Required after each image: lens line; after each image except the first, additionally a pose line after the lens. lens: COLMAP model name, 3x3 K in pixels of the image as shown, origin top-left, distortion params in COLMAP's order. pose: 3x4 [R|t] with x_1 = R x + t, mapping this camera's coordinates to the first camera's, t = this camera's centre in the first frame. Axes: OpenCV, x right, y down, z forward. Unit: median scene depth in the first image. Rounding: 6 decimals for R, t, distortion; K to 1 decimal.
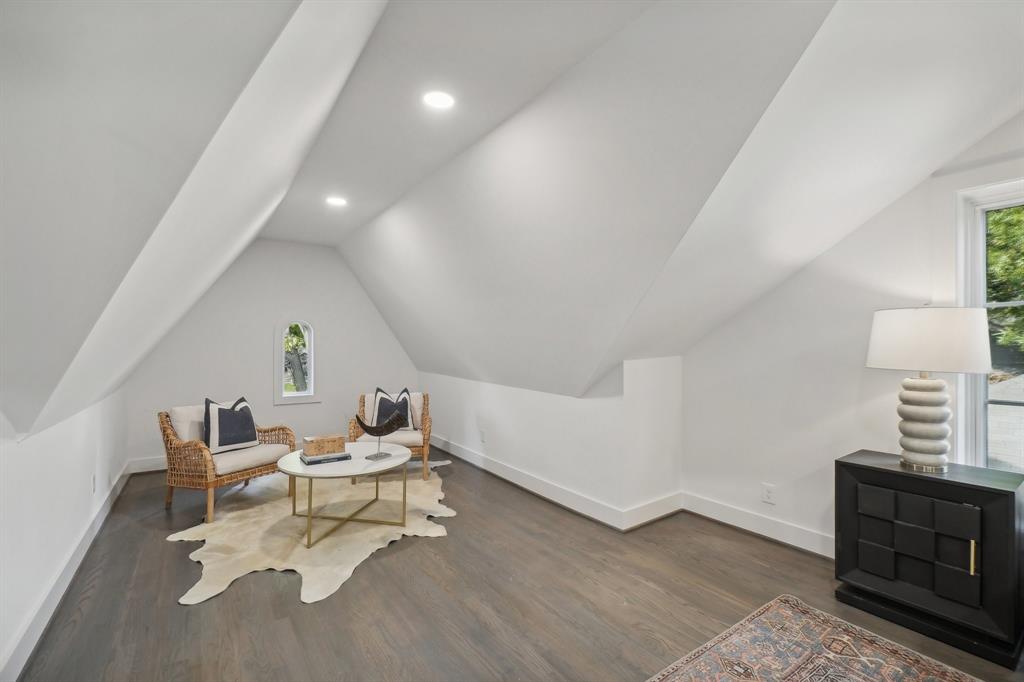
lens RADIAL K [[442.3, 0, 511.7], [0, 442.3, 344.3], [0, 0, 1]] dist [-0.001025, -0.000227]
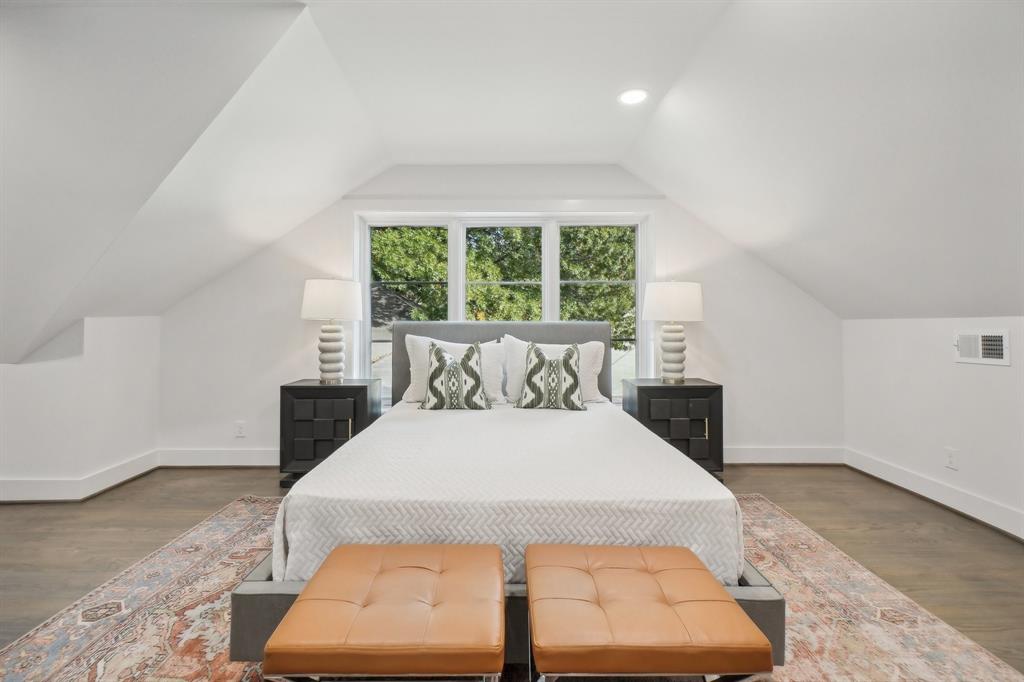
lens RADIAL K [[453.9, 0, 499.6], [0, 453.9, 315.5], [0, 0, 1]] dist [-0.000599, -0.000467]
pose [[0.570101, 0.016993, 0.821399, -0.036161], [-0.002501, 0.999817, -0.018948, 0.048489], [-0.821571, 0.008748, 0.570040, -0.277852]]
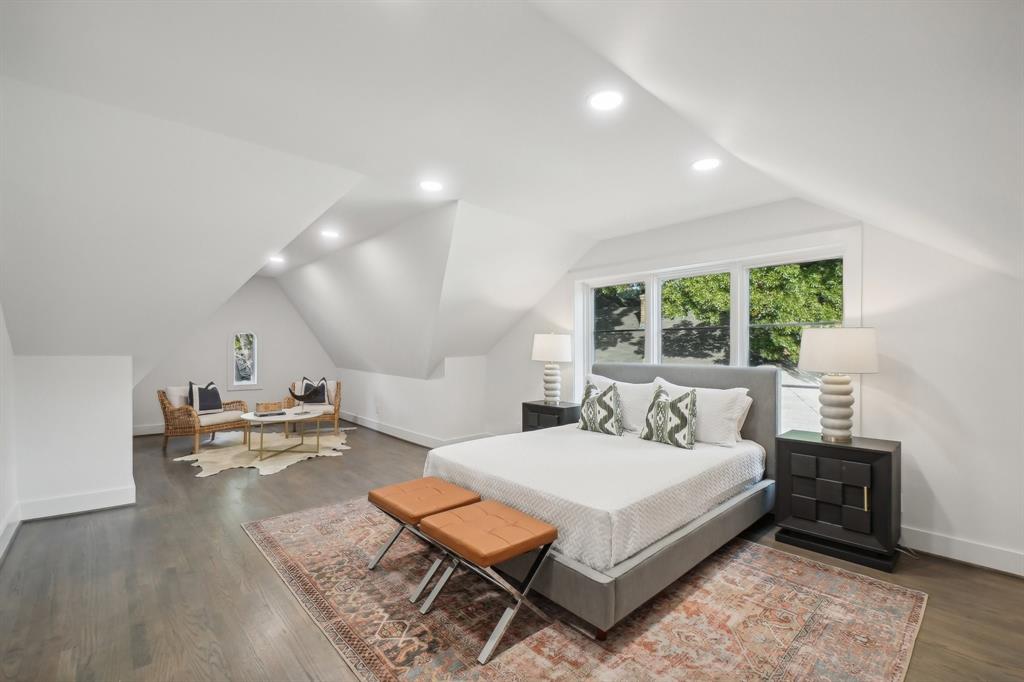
lens RADIAL K [[442.3, 0, 511.7], [0, 442.3, 344.3], [0, 0, 1]] dist [-0.001025, -0.000227]
pose [[0.991402, 0.005627, 0.130733, 0.288694], [-0.004718, 0.999963, -0.007256, -0.006762], [-0.130769, 0.006577, 0.991391, -0.842578]]
